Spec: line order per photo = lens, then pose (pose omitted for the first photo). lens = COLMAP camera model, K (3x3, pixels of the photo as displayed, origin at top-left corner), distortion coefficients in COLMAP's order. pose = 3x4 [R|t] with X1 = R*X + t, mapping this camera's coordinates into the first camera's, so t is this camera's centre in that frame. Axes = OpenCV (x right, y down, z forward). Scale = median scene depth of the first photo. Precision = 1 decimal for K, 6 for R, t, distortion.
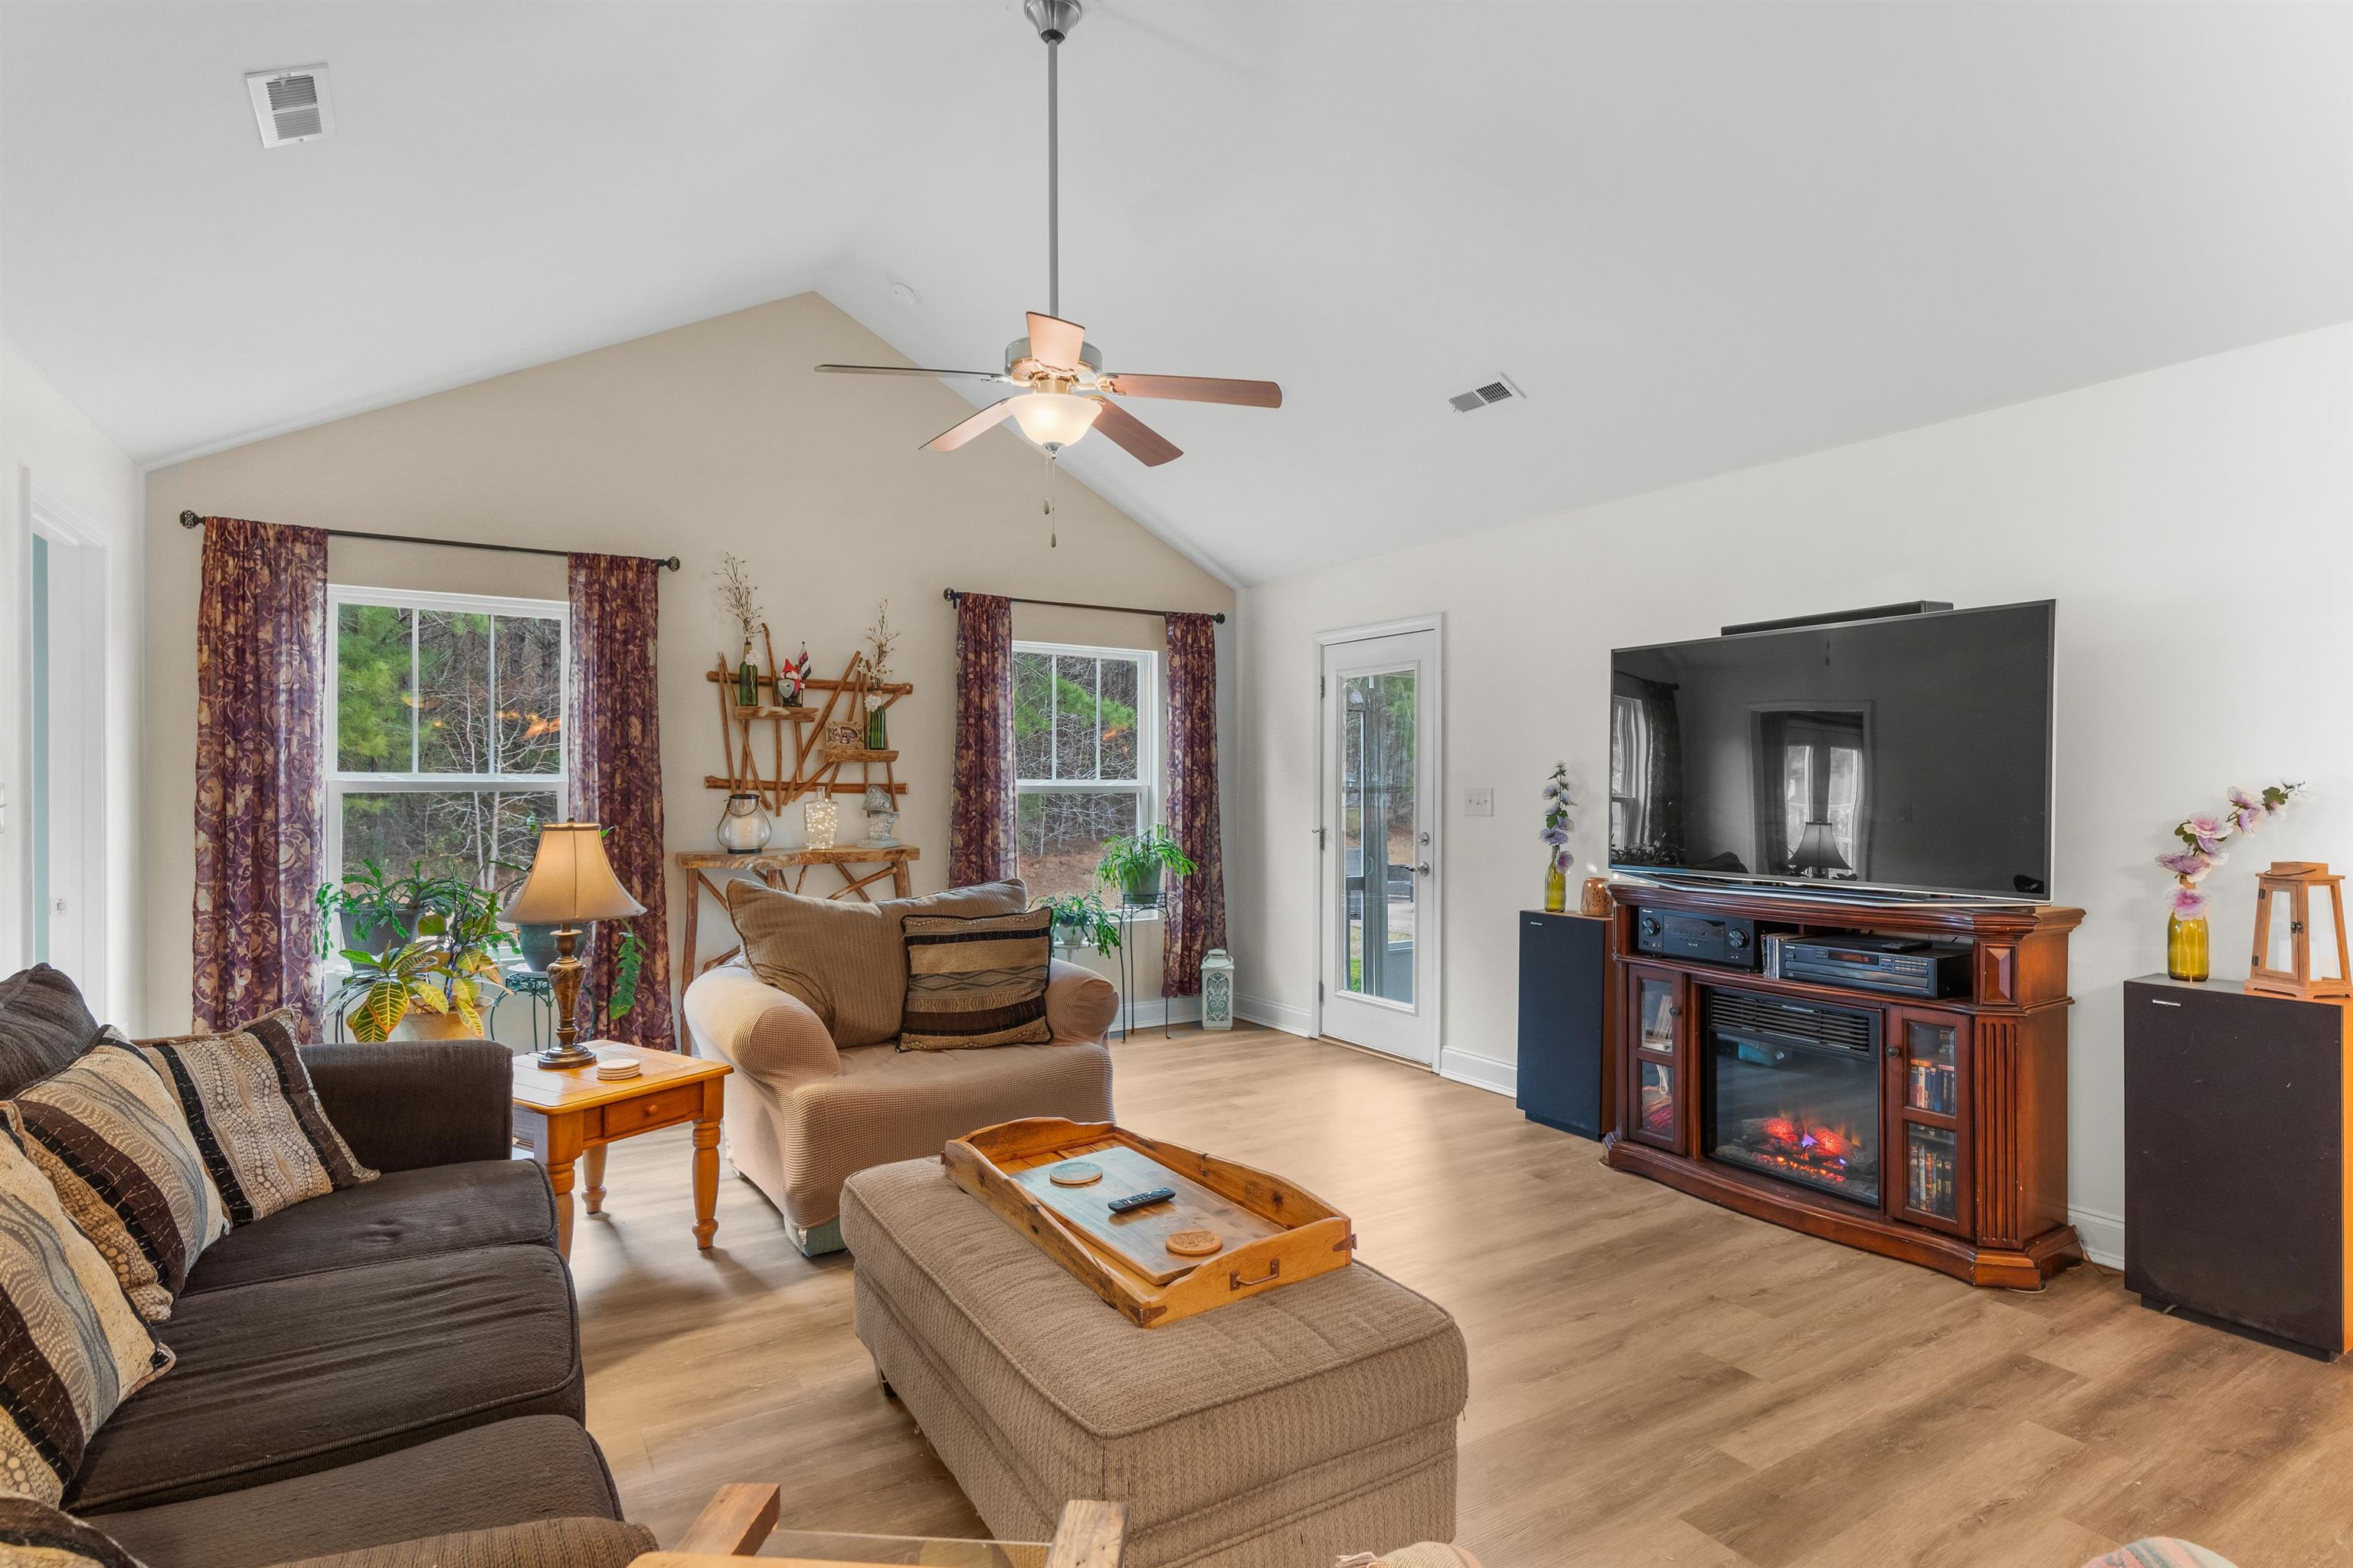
lens RADIAL K [[1174.7, 0, 1187.9], [0, 1174.7, 793.5], [0, 0, 1]] dist [0.001229, -0.000685]
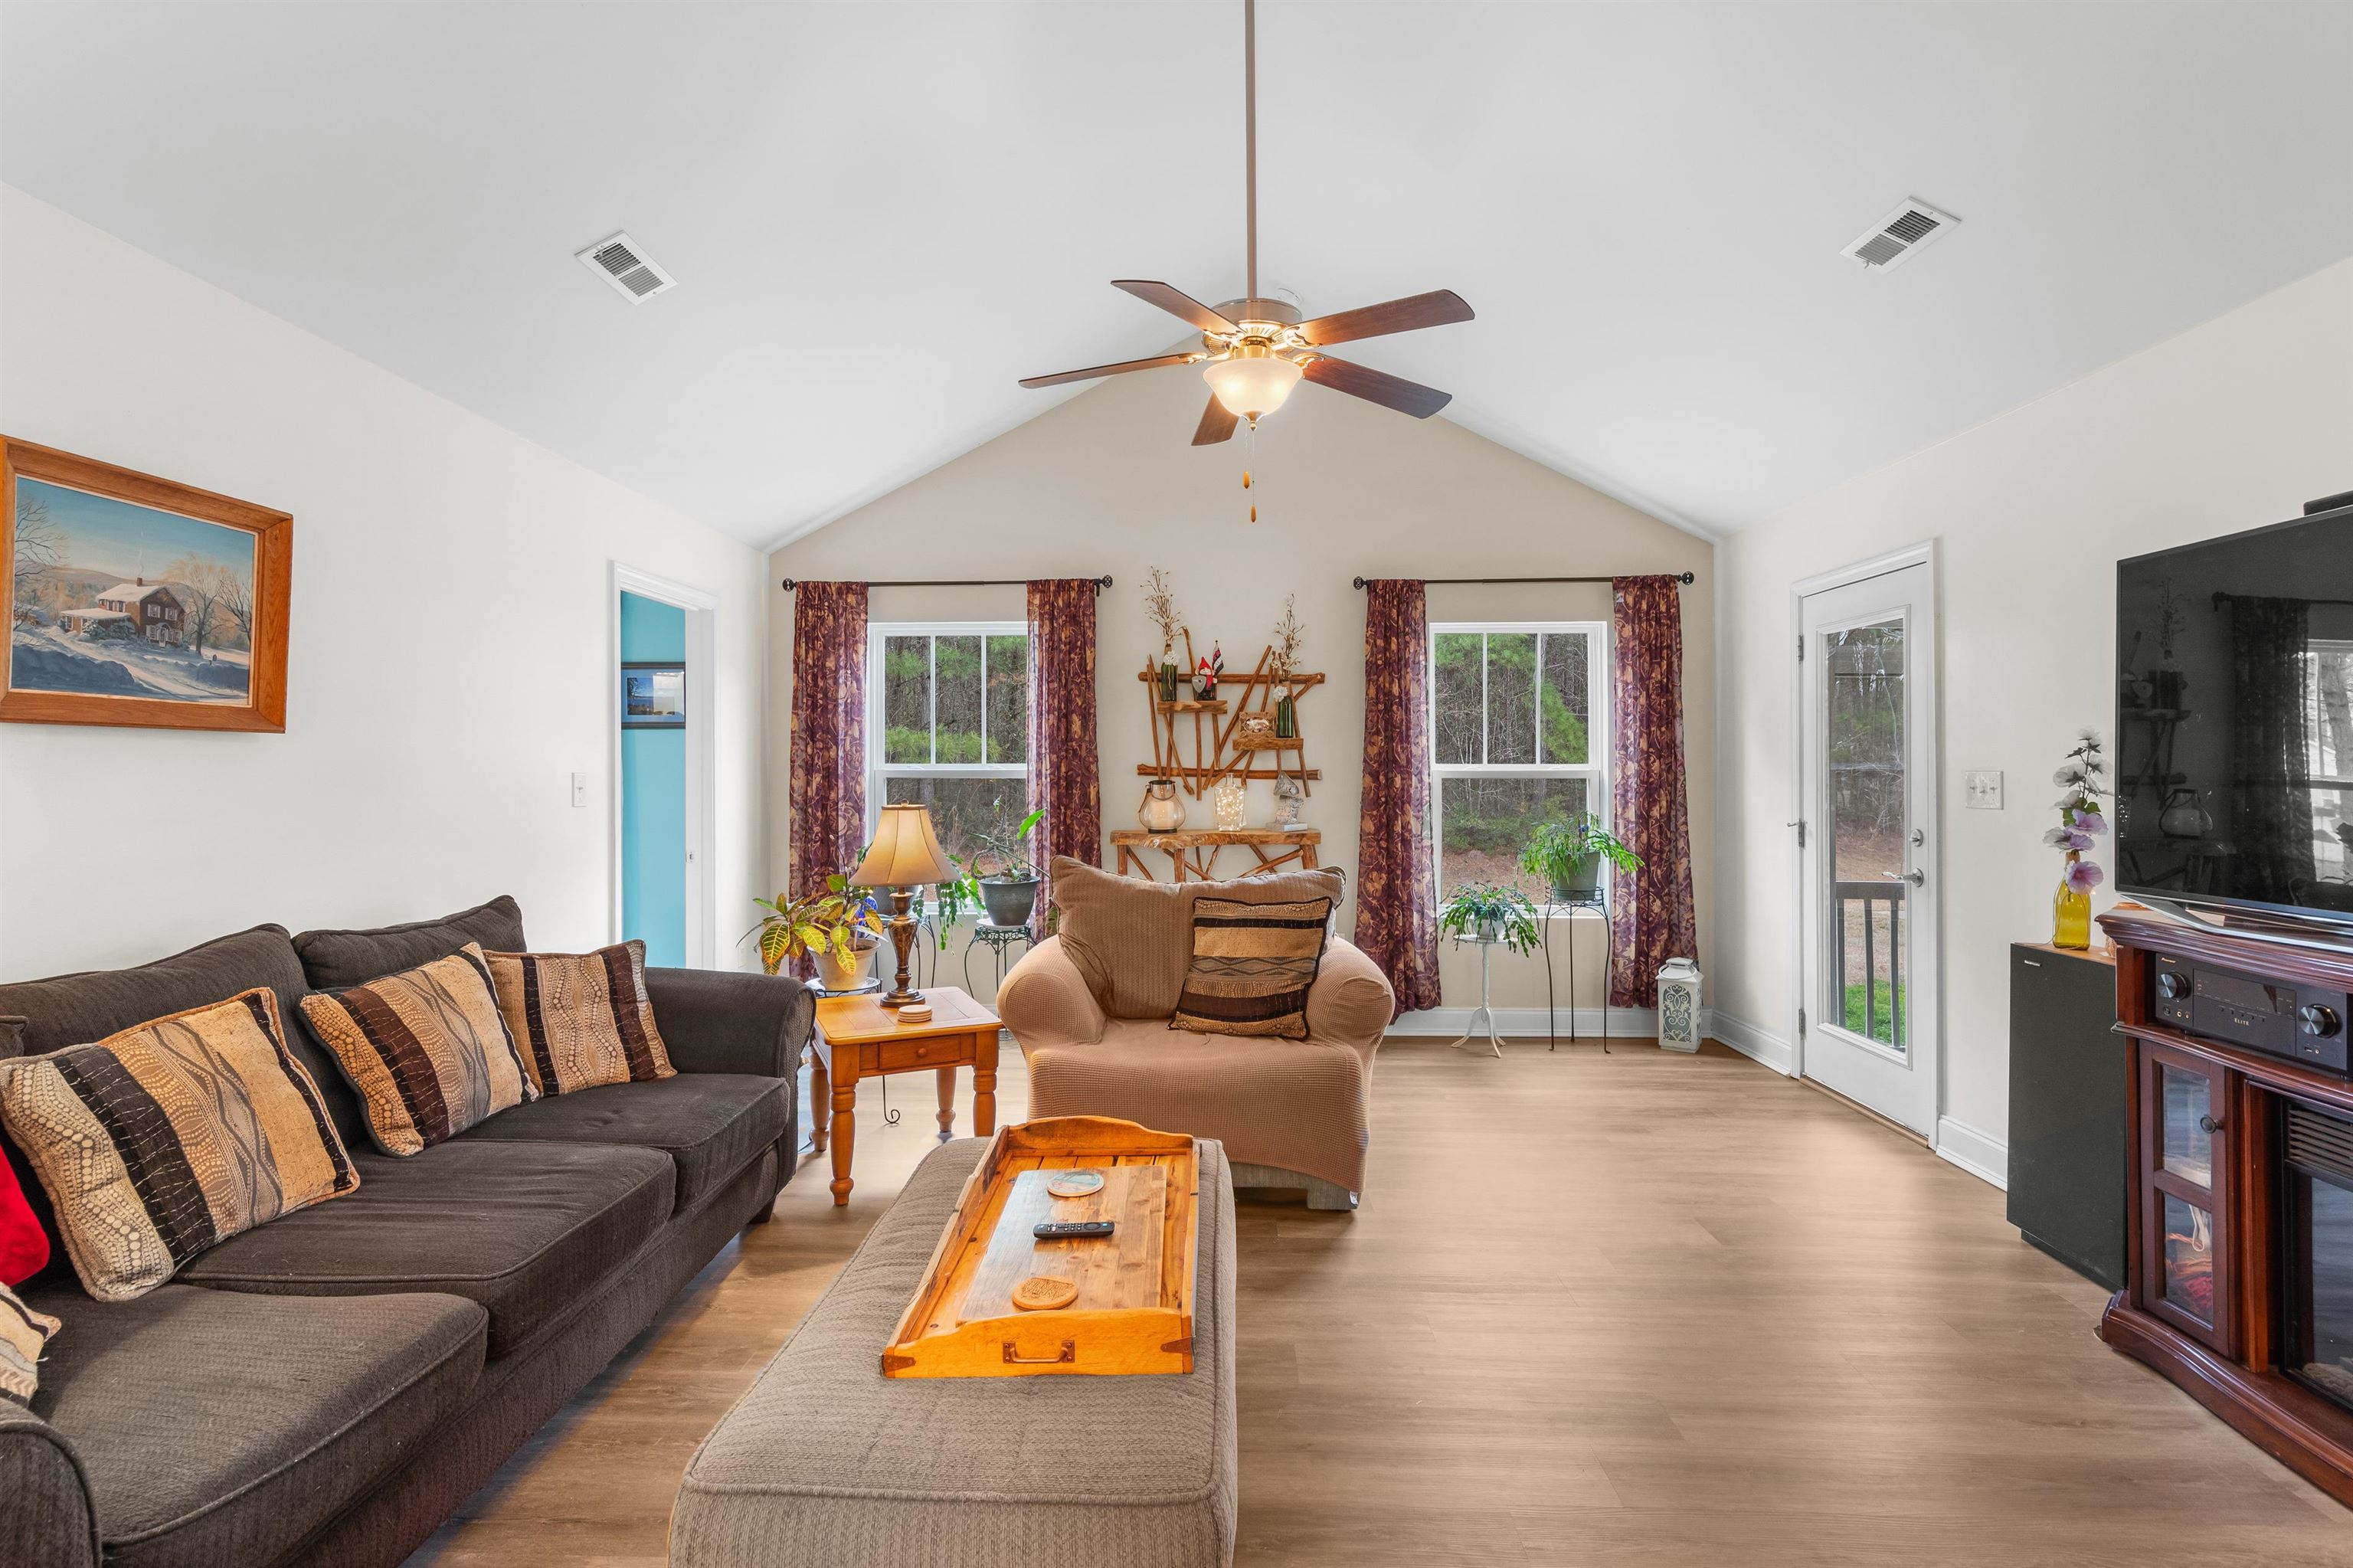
lens RADIAL K [[1087.2, 0, 1179.2], [0, 1087.2, 770.8], [0, 0, 1]] dist [0.009719, -0.002702]
pose [[0.826250, -0.006101, -0.563270, 0.251618], [0.001163, 0.999958, -0.009125, 0.001156], [0.563302, 0.006885, 0.826222, 0.178363]]
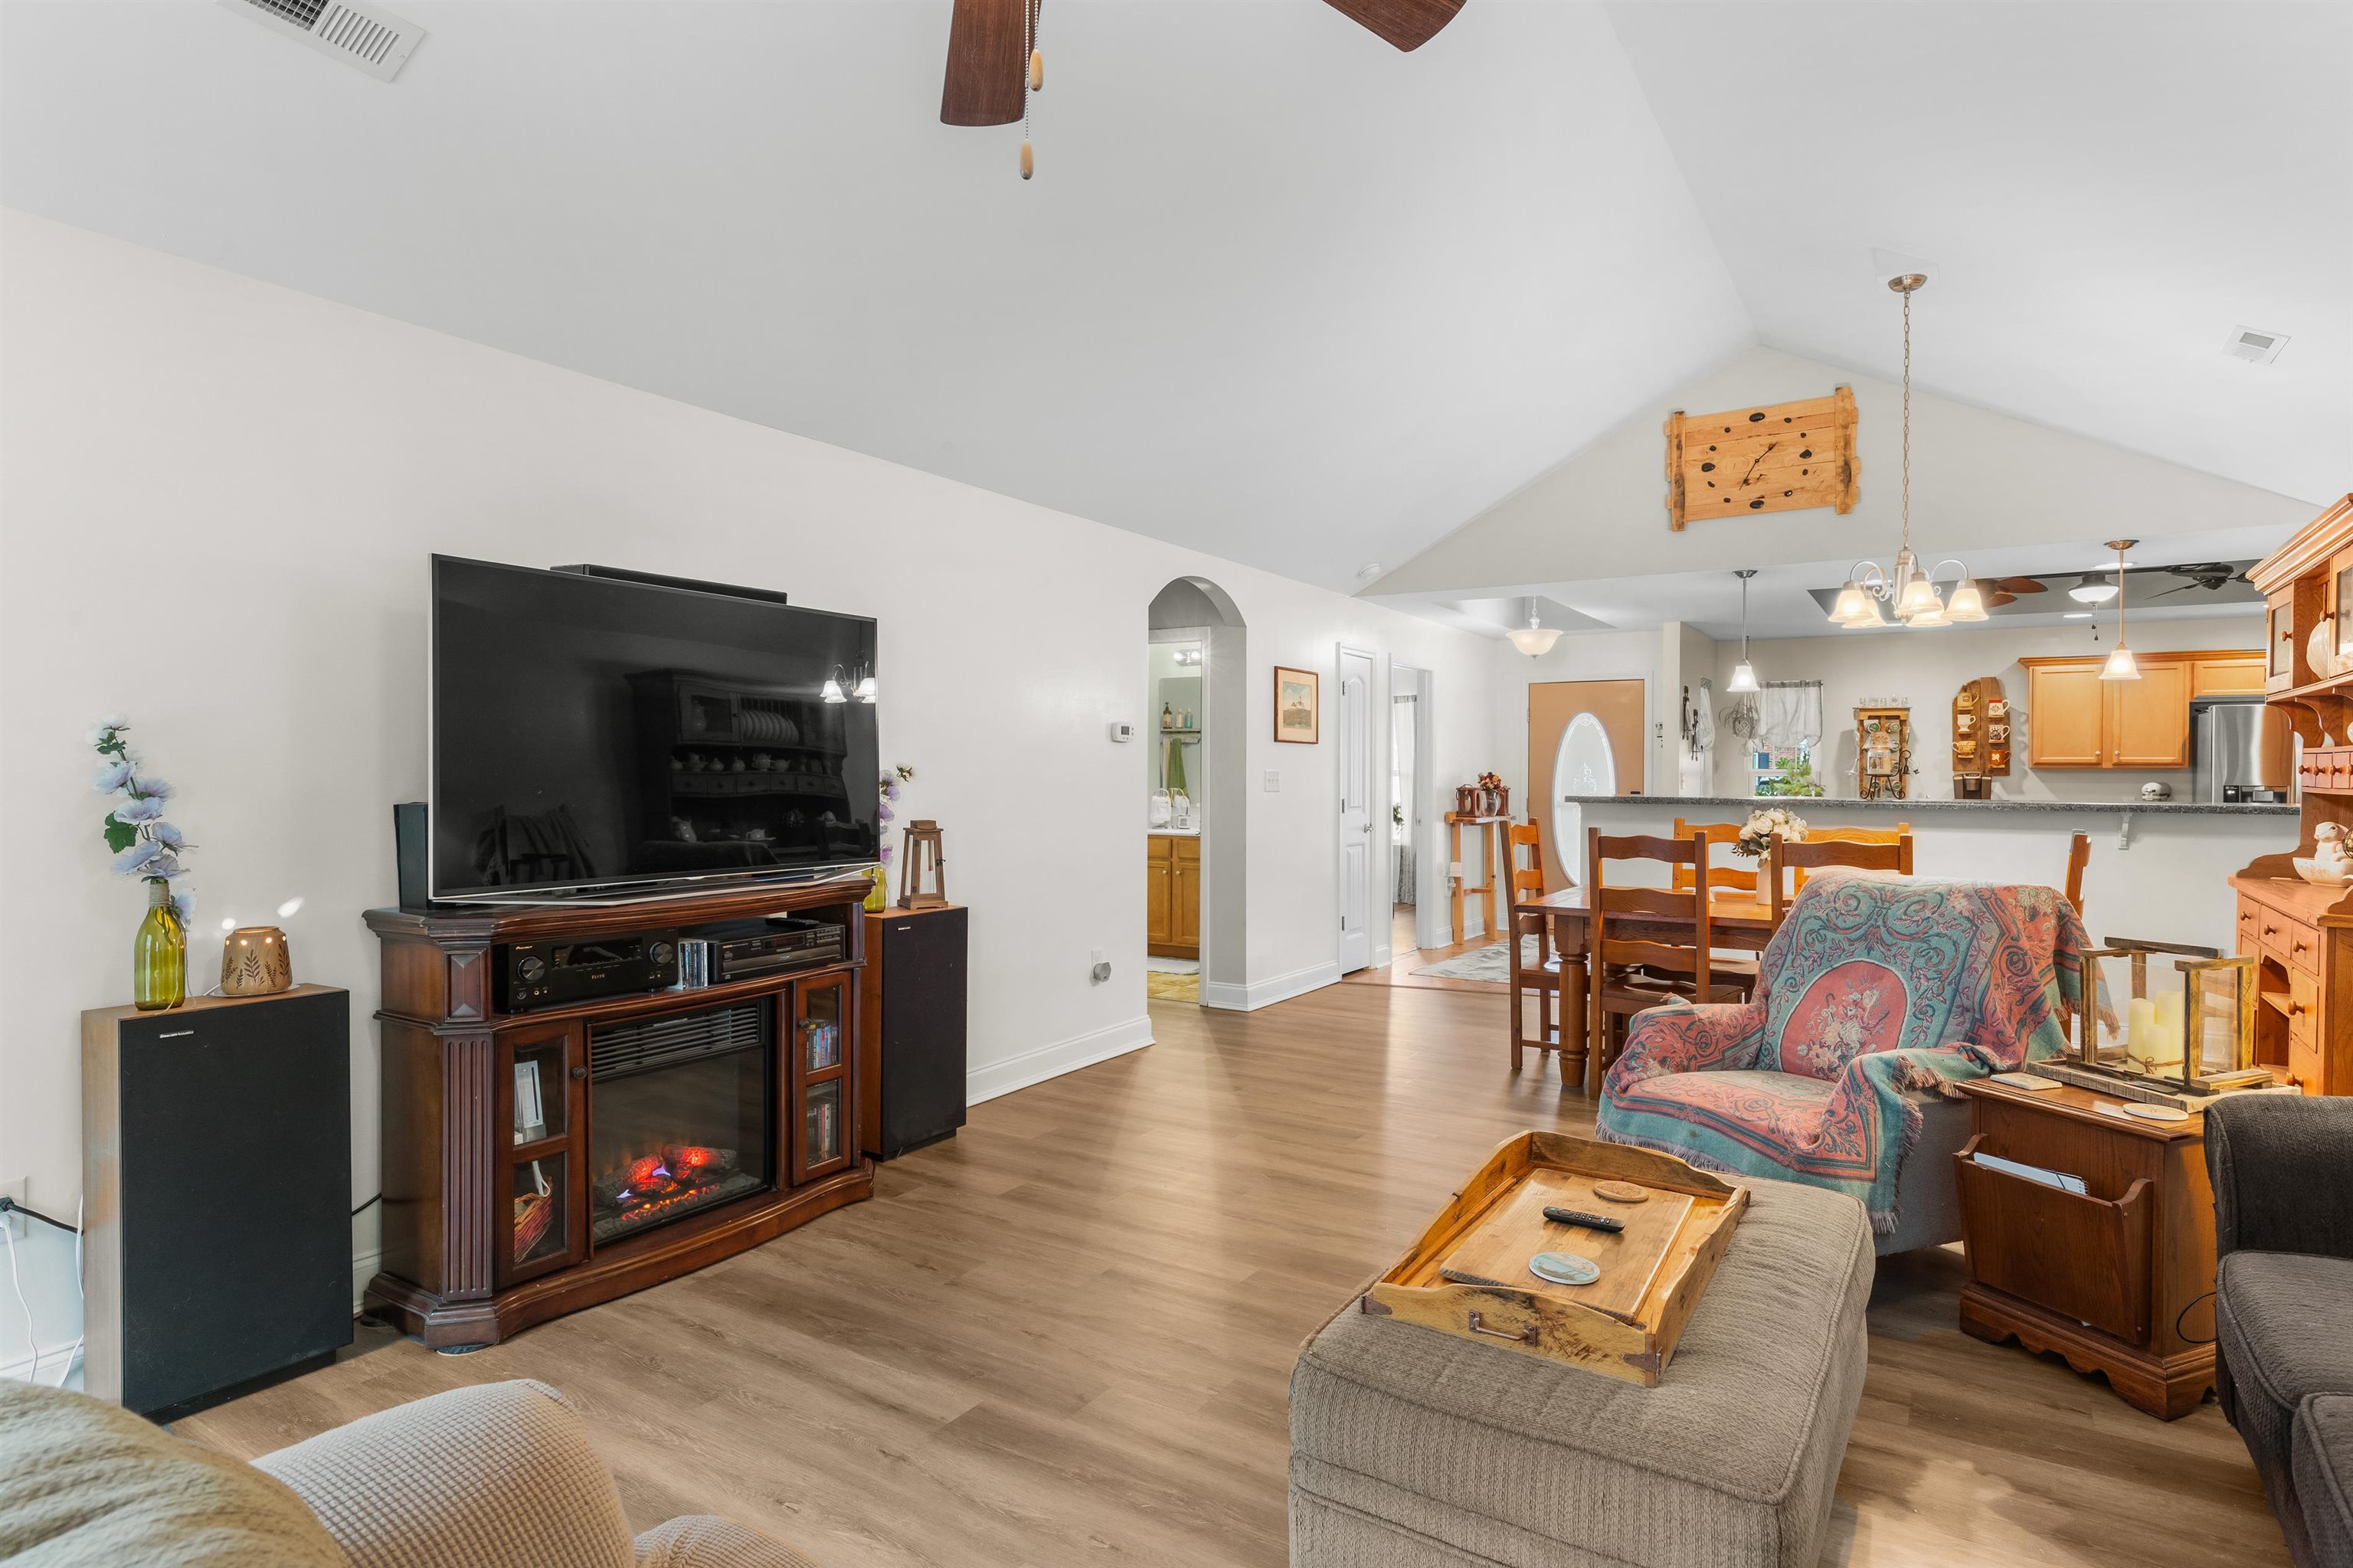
lens RADIAL K [[1236.1, 0, 1178.4], [0, 1236.1, 776.2], [0, 0, 1]] dist [0.003441, -0.002849]
pose [[-0.425301, -0.006979, 0.905025, -0.392024], [0.001670, 0.999963, 0.008496, -0.006486], [-0.905050, 0.005125, -0.425273, 0.859448]]
